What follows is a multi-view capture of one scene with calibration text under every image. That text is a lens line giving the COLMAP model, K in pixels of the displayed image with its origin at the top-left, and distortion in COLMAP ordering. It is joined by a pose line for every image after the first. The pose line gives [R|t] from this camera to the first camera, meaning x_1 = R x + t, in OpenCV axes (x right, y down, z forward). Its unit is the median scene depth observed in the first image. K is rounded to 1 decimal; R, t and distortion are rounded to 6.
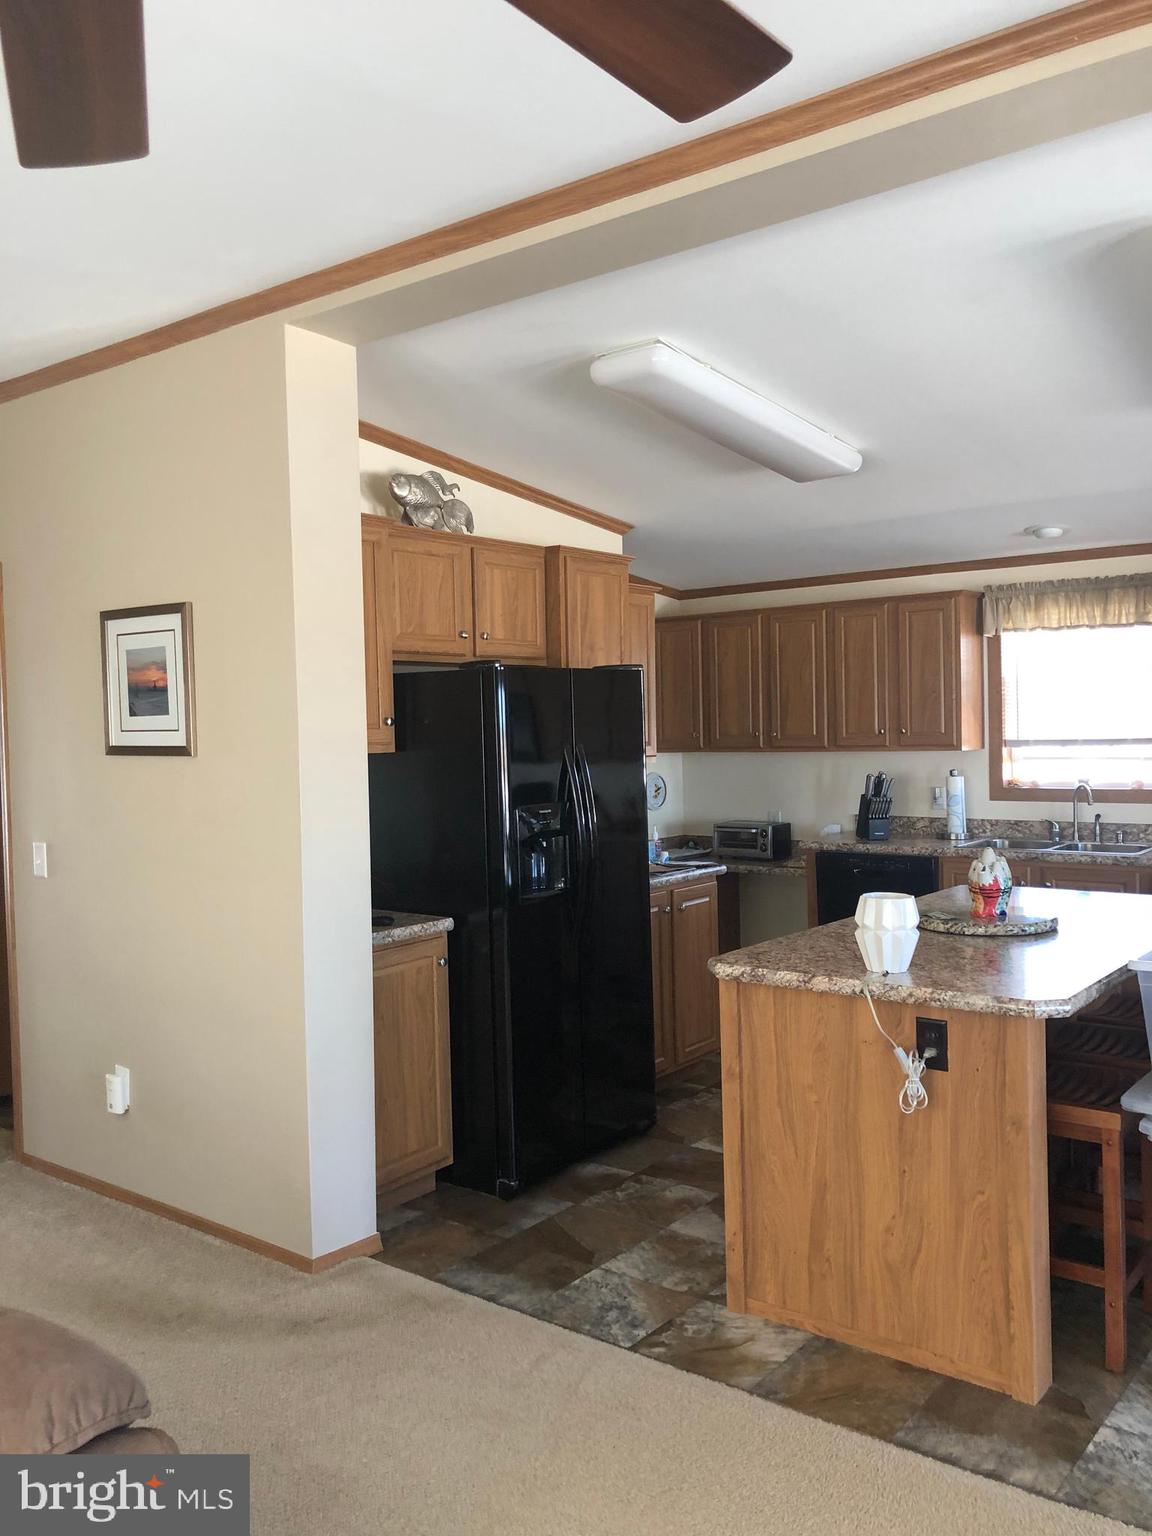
lens RADIAL K [[1231.0, 0, 567.4], [0, 1231.0, 744.2], [0, 0, 1]] dist [0.018738, -0.093323]
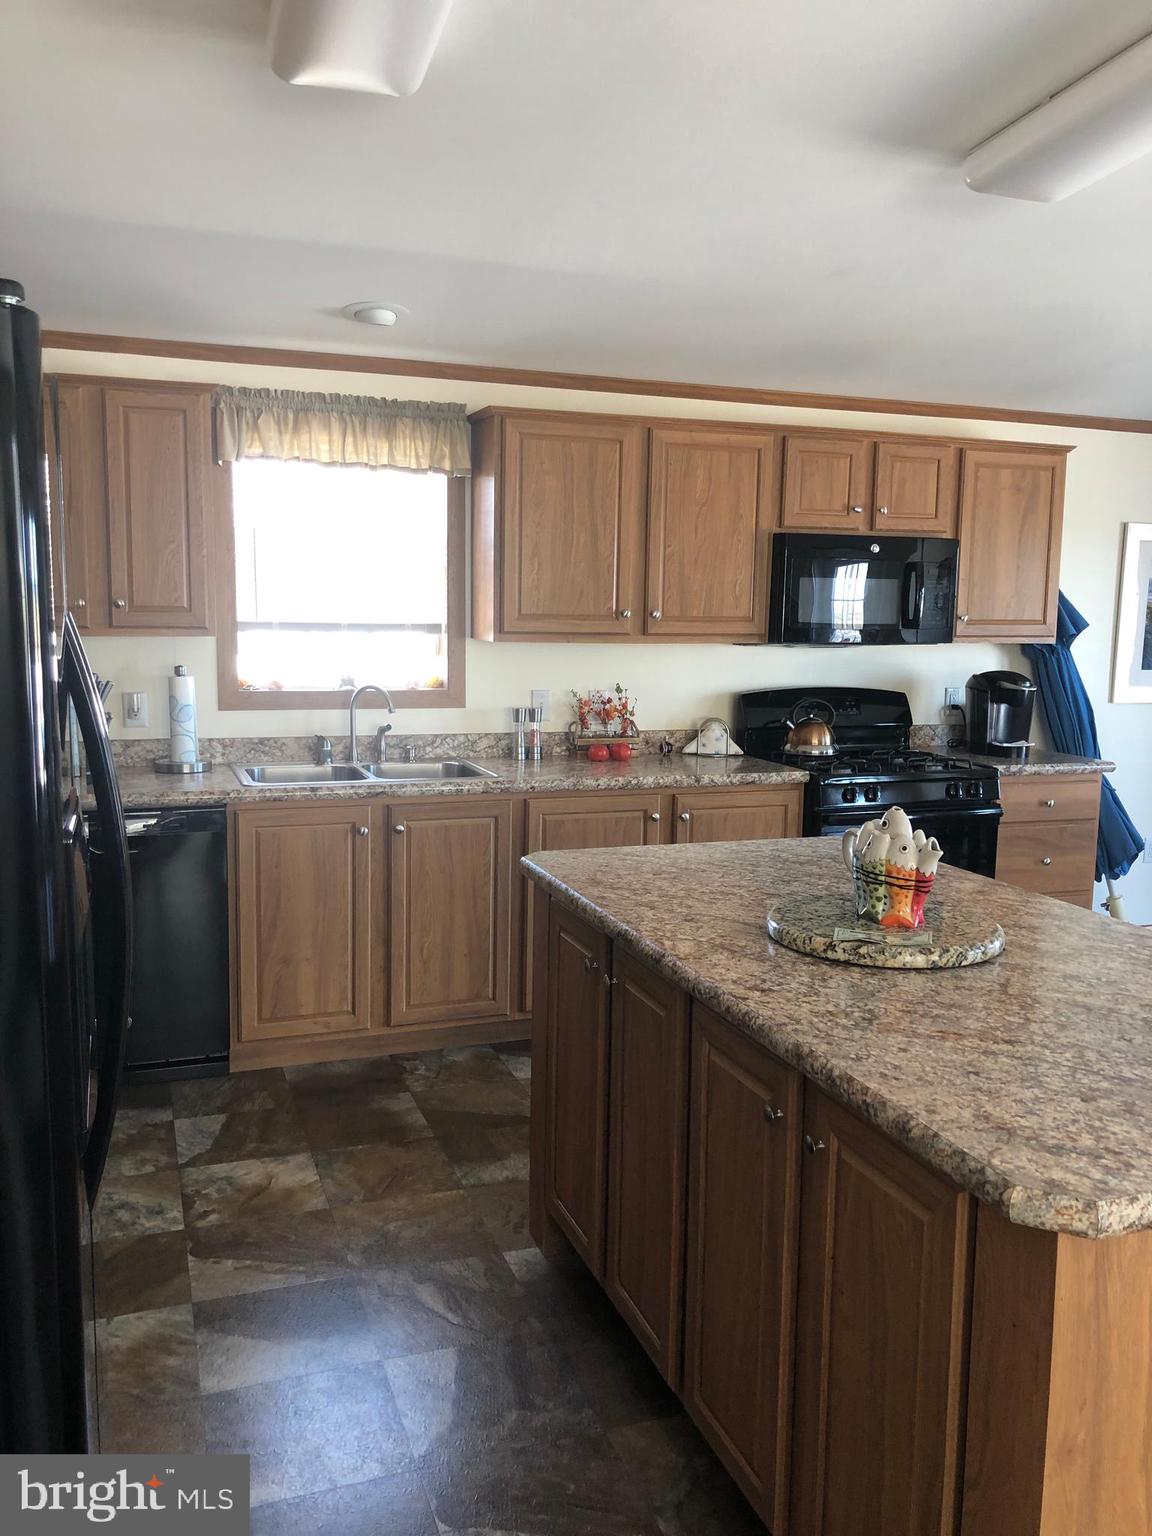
lens RADIAL K [[1231.0, 0, 567.4], [0, 1231.0, 744.2], [0, 0, 1]] dist [0.018738, -0.093323]
pose [[0.510492, -0.065737, 0.857366, -0.144832], [-0.014072, 0.996301, 0.084768, 0.004116], [-0.859767, -0.055338, 0.507679, 0.506536]]
